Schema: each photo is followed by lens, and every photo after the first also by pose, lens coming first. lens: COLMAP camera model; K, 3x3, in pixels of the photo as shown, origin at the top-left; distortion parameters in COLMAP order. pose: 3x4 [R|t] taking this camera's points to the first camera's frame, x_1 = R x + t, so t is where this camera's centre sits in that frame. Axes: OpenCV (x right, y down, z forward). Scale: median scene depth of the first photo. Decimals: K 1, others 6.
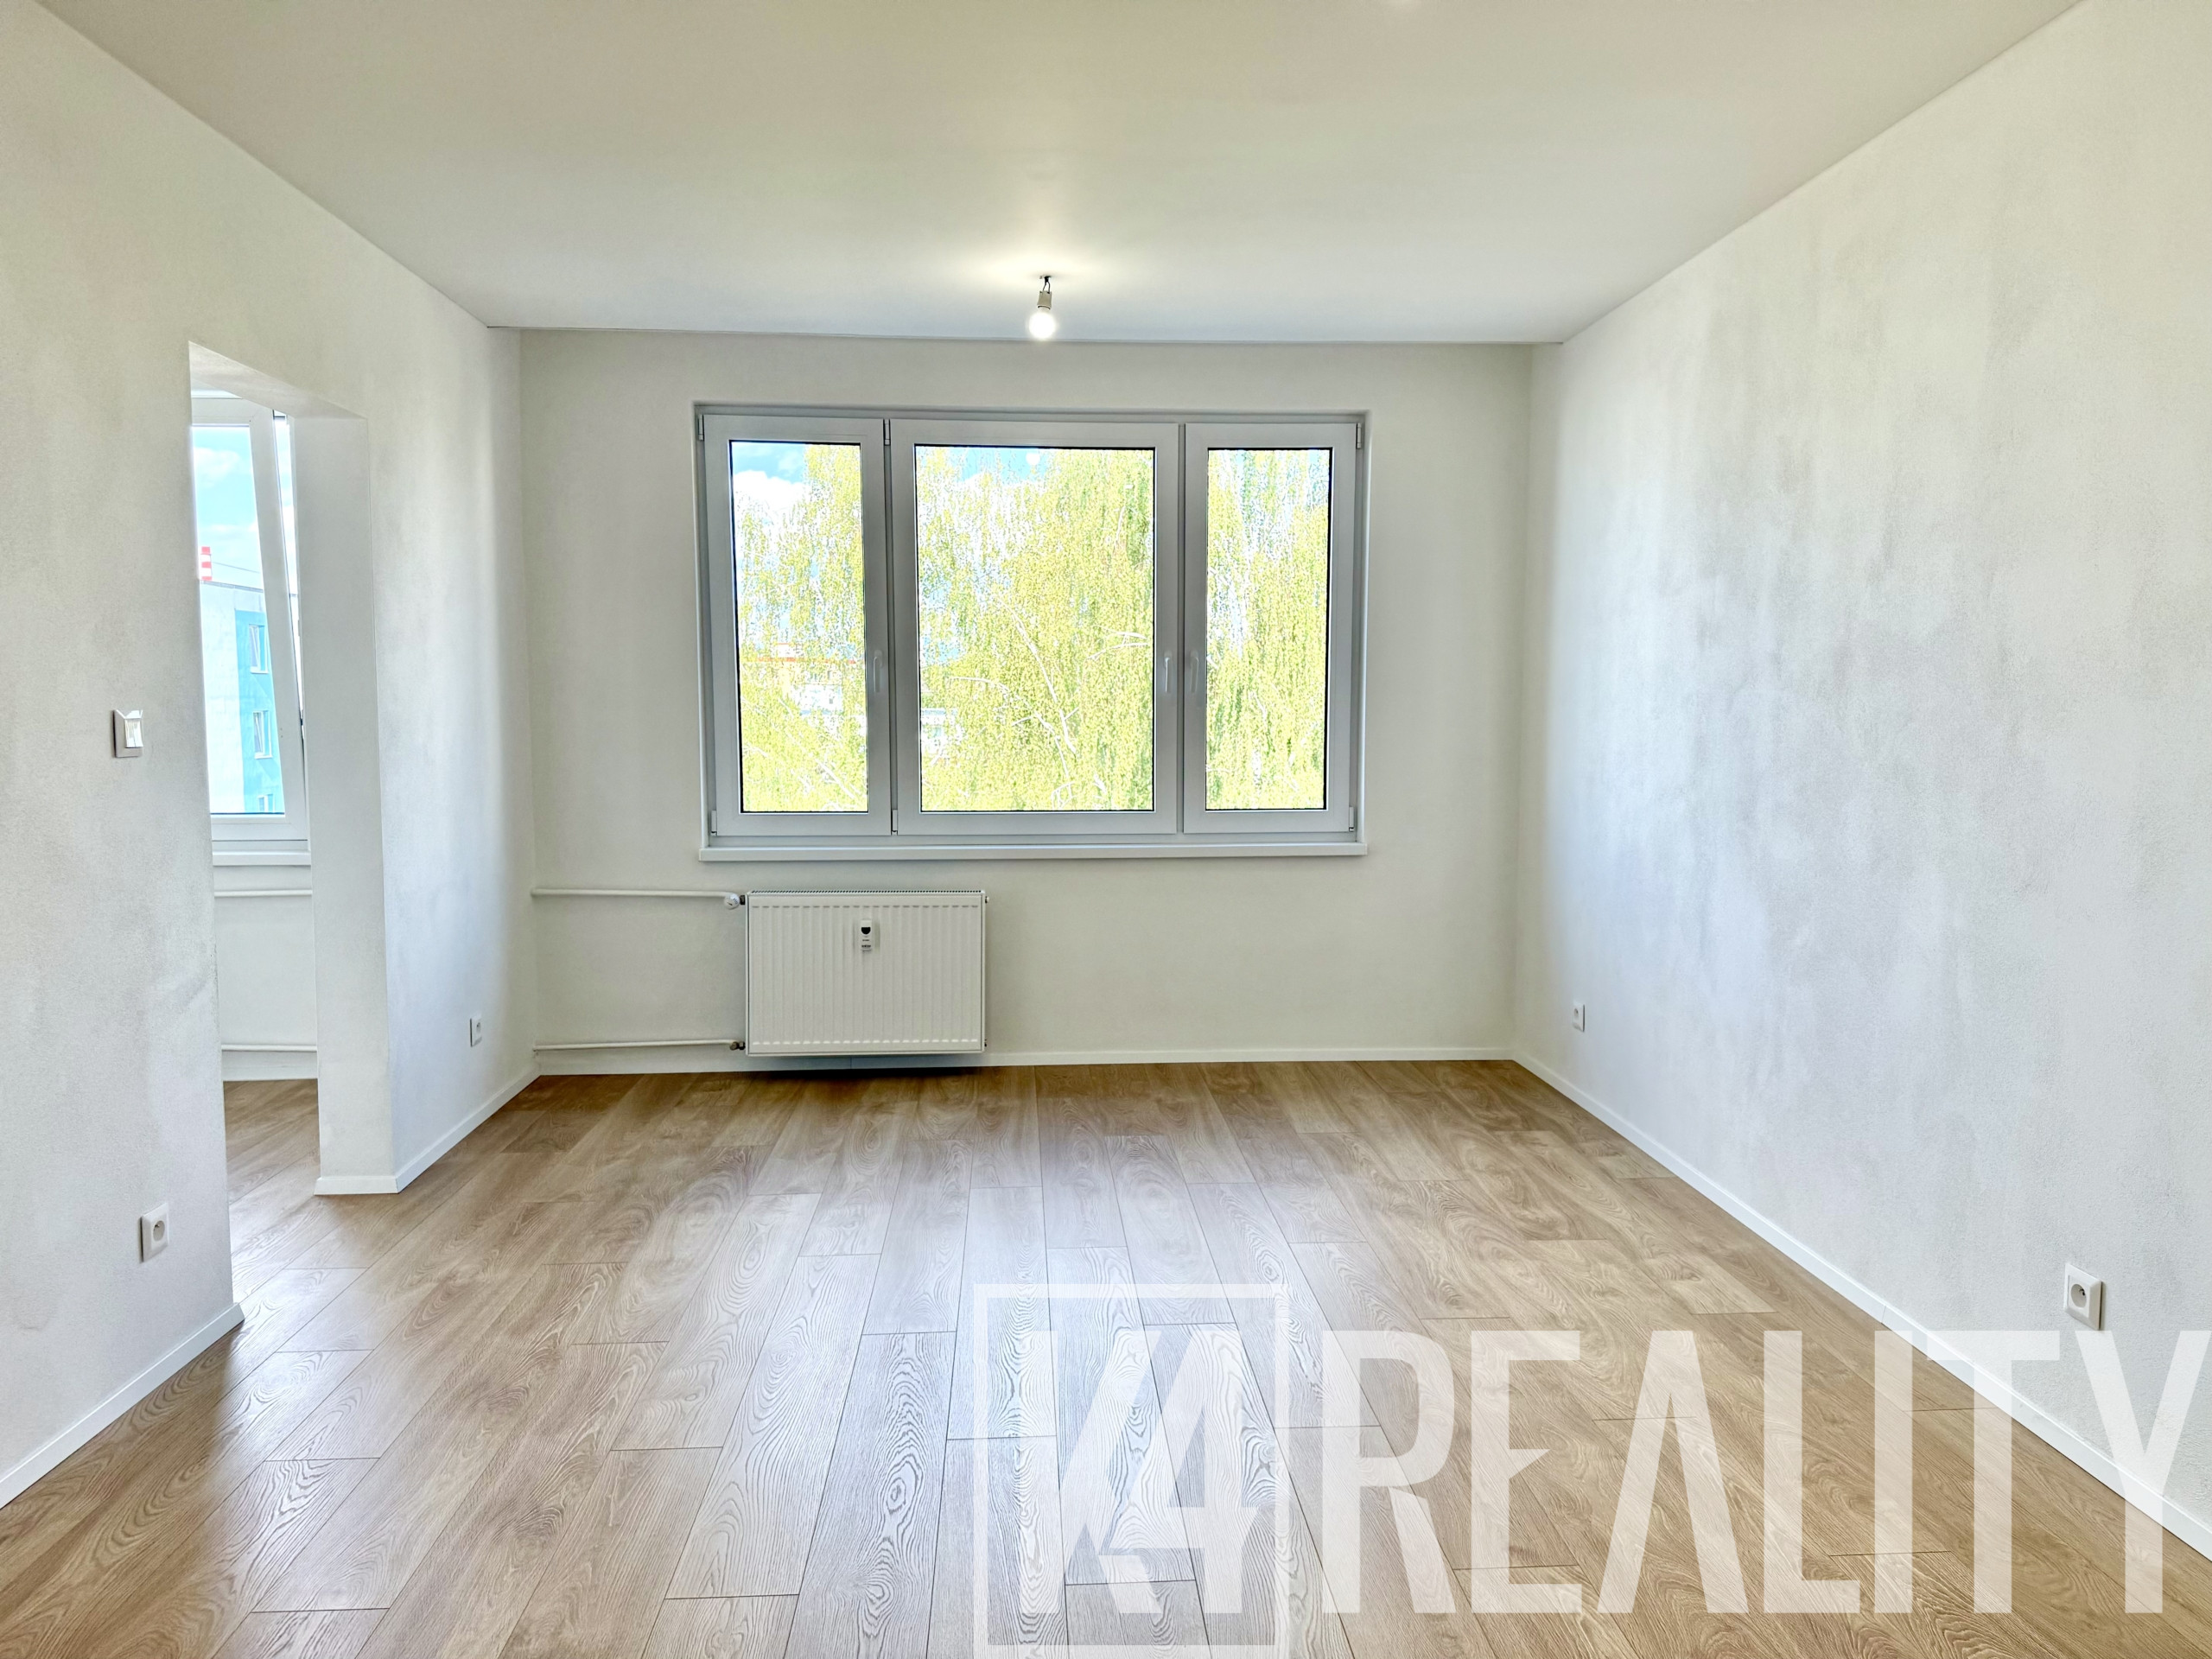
lens RADIAL K [[1535.1, 0, 1118.9], [0, 1535.1, 828.5], [0, 0, 1]] dist [0.129718, -0.196928]
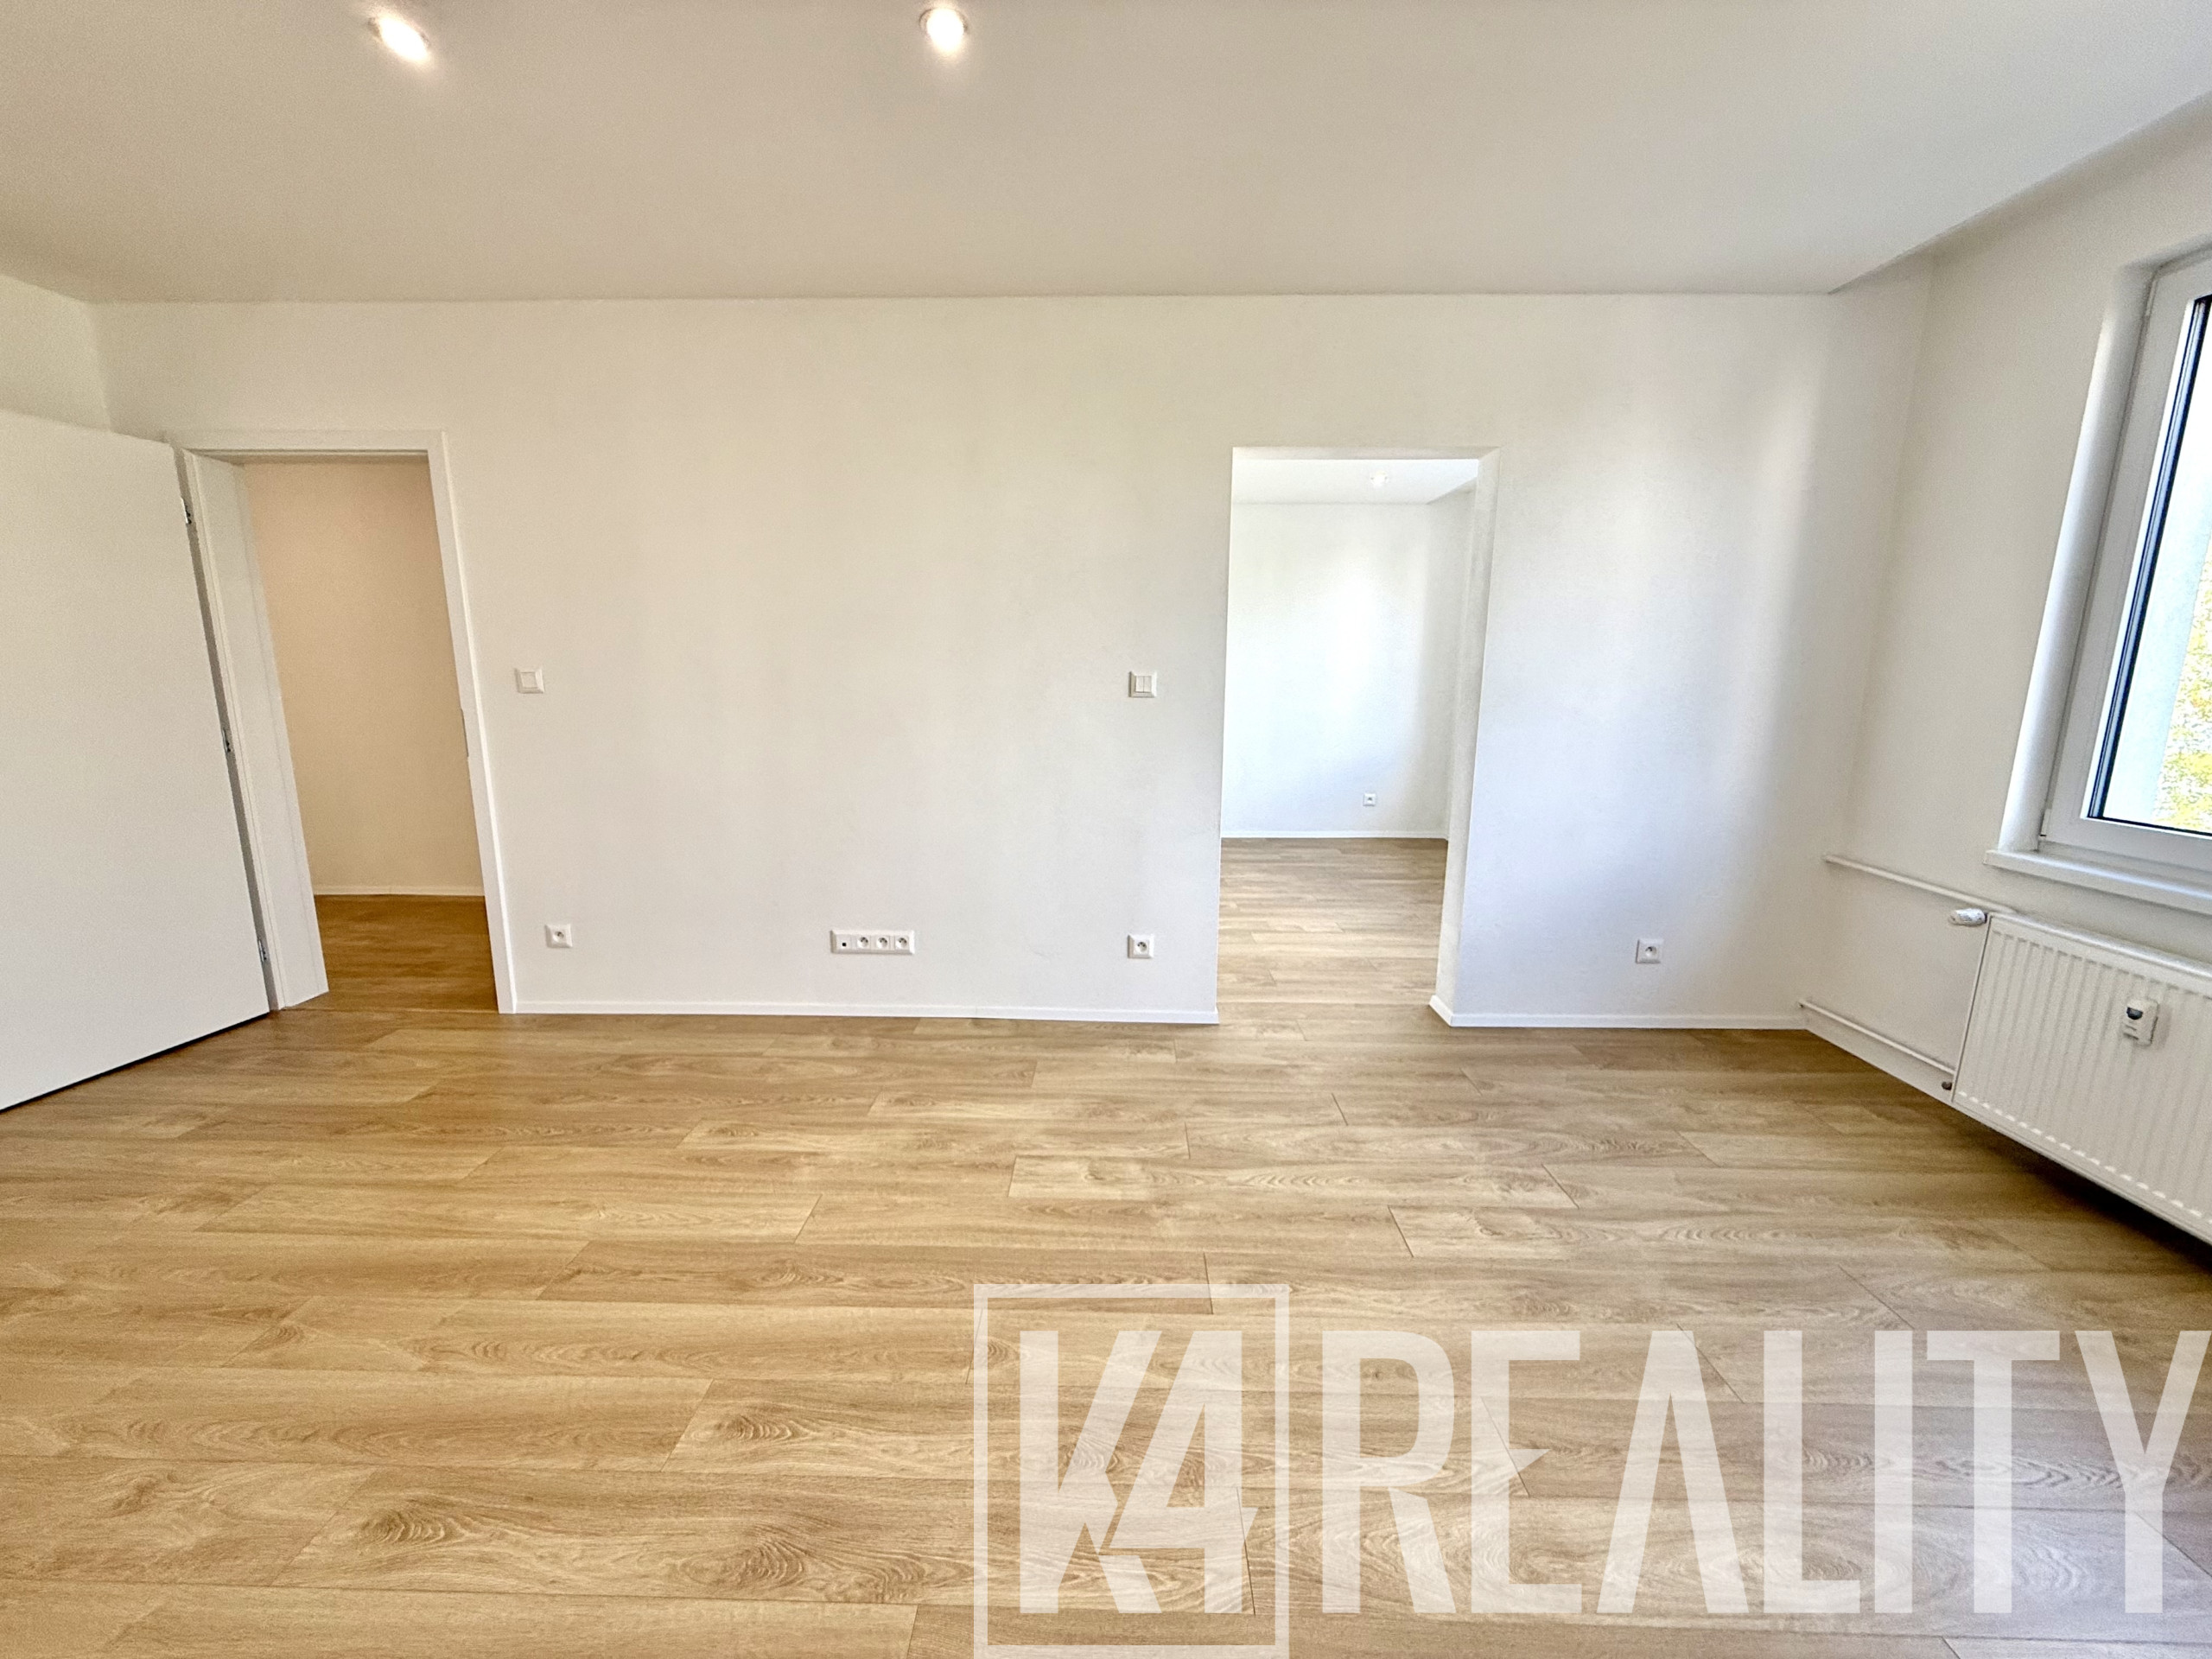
lens RADIAL K [[895.9, 0, 1110.7], [0, 895.9, 836.2], [0, 0, 1]] dist [0.002482, 0.000508]
pose [[-0.095873, 0.184179, -0.978206, 0.267161], [-0.084931, 0.977635, 0.192395, -0.051172], [0.991764, 0.101525, -0.078087, 0.623029]]
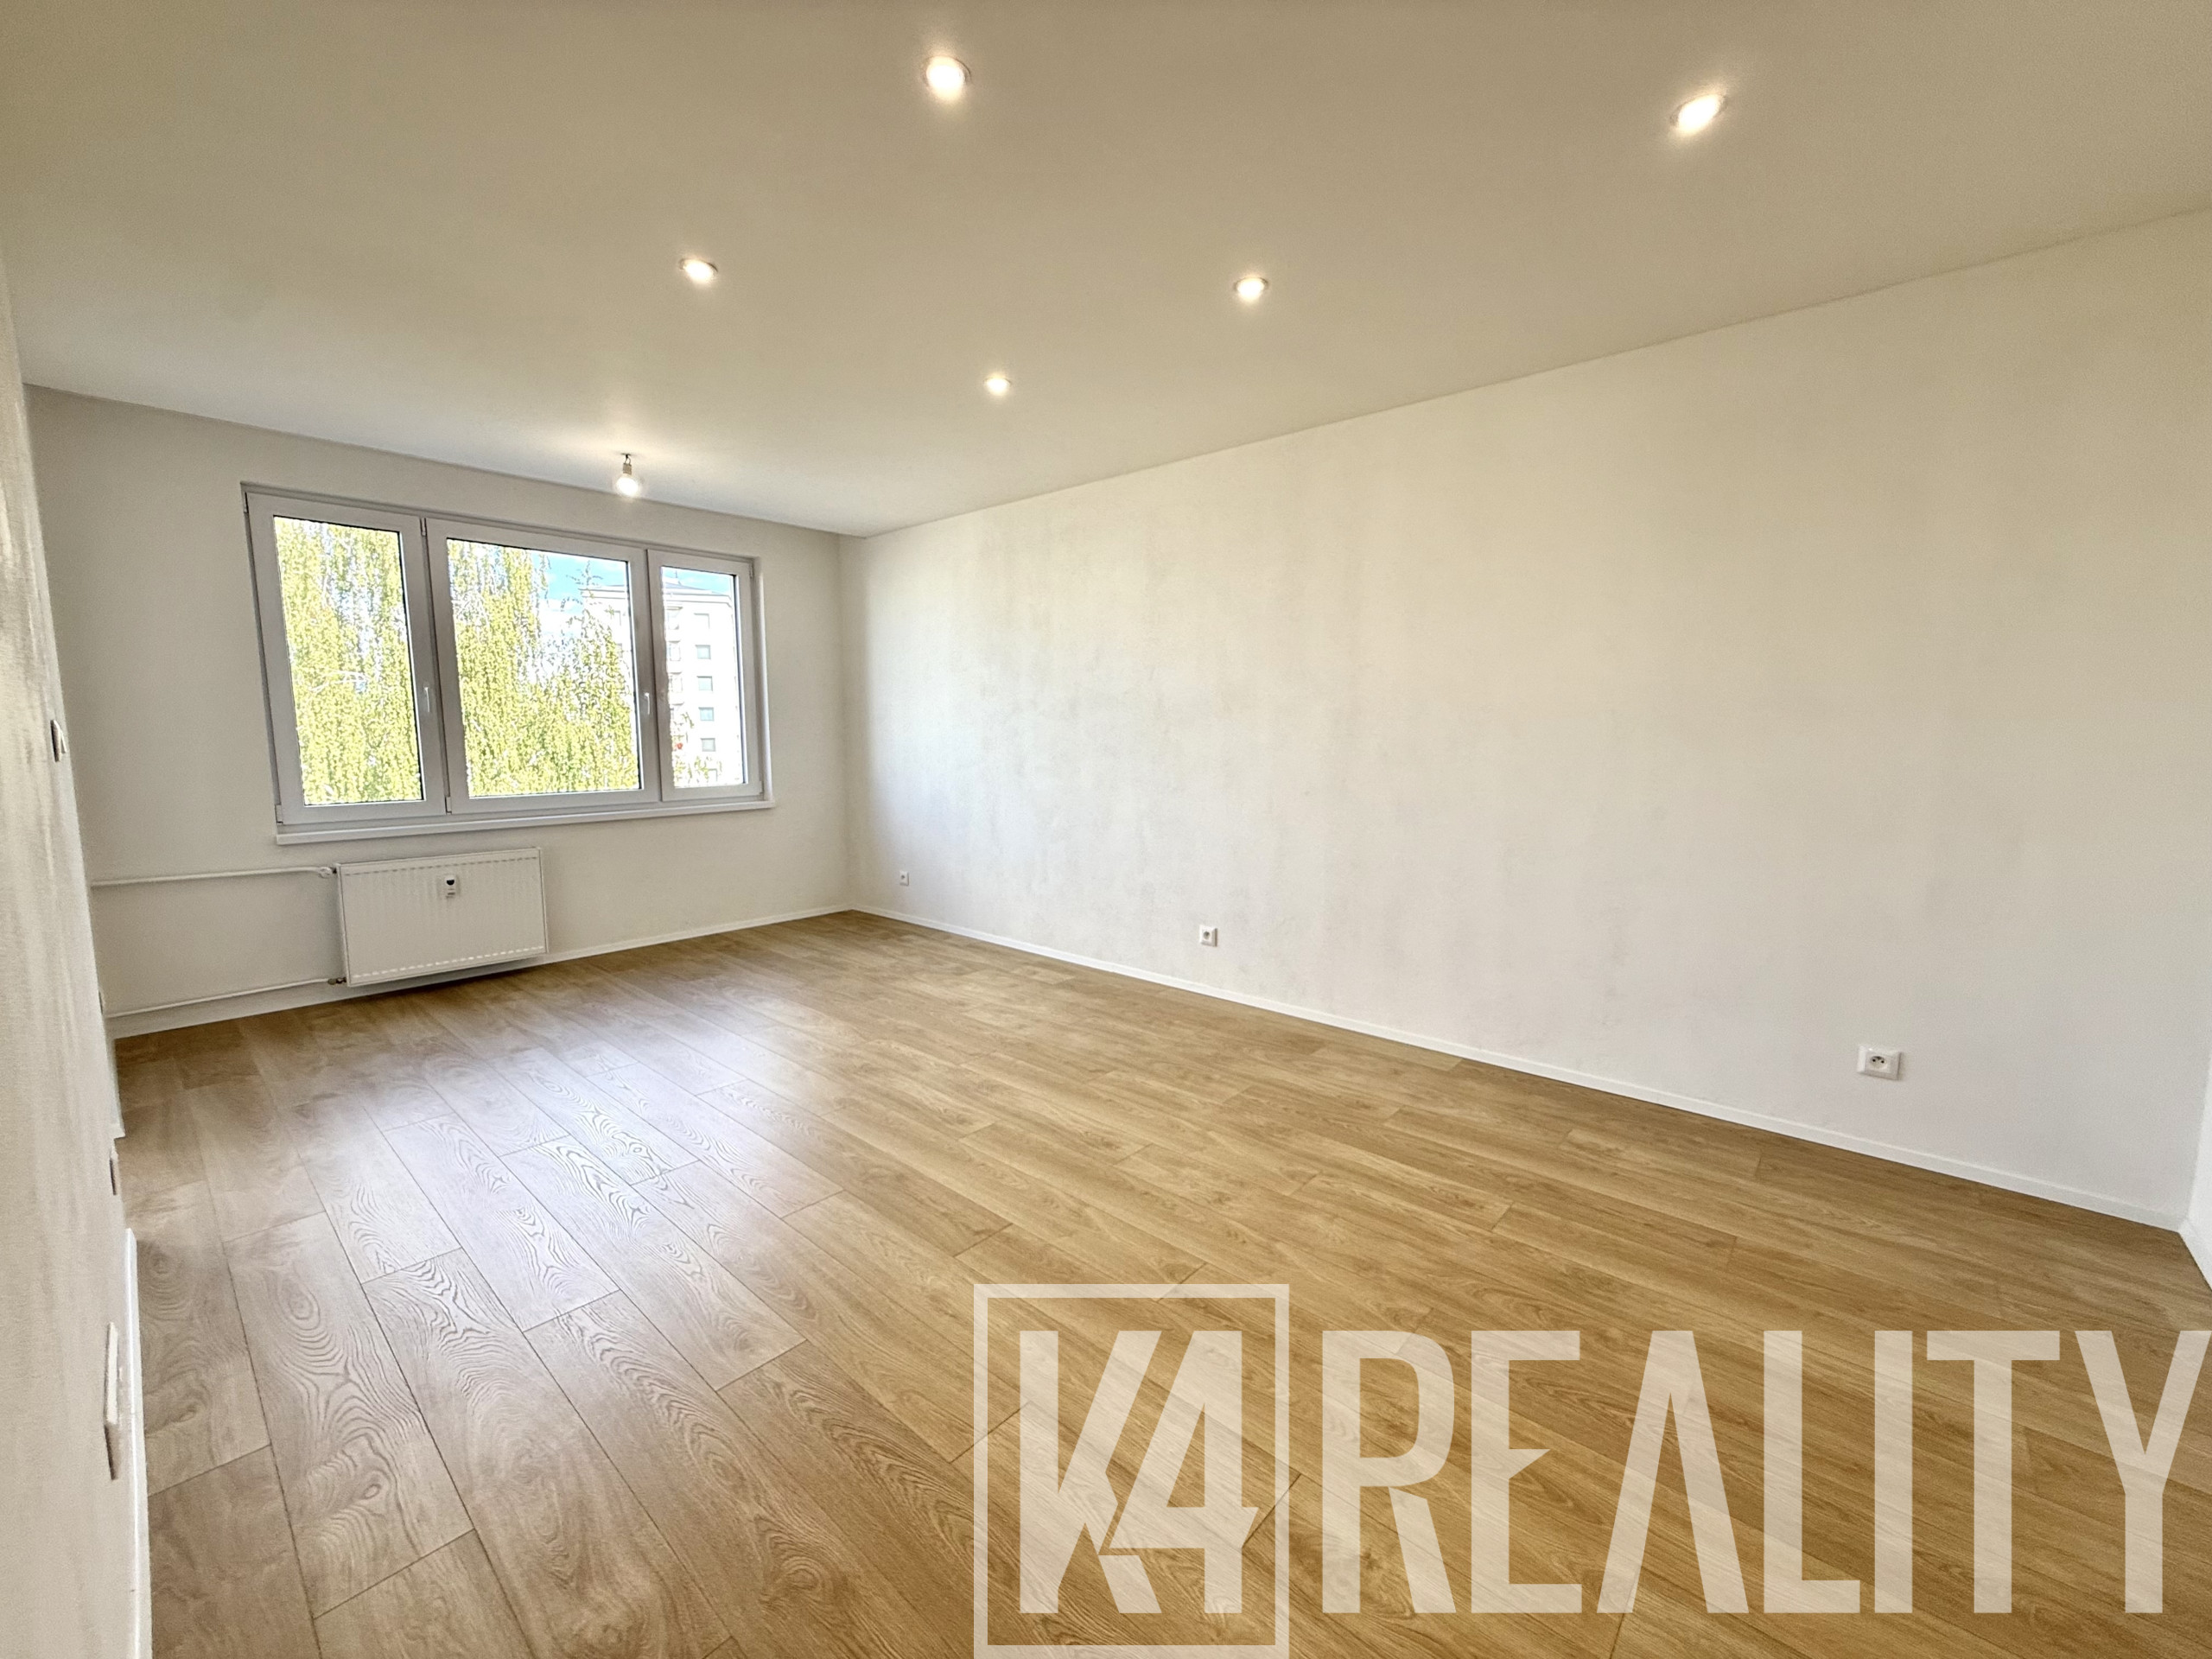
lens RADIAL K [[878.7, 0, 1098.4], [0, 878.7, 830.7], [0, 0, 1]] dist [-0.000891, 0.000278]
pose [[0.714994, -0.083459, 0.694131, -0.316596], [0.057601, 0.996506, 0.060483, 0.004548], [-0.696754, -0.003262, 0.717303, 0.009644]]
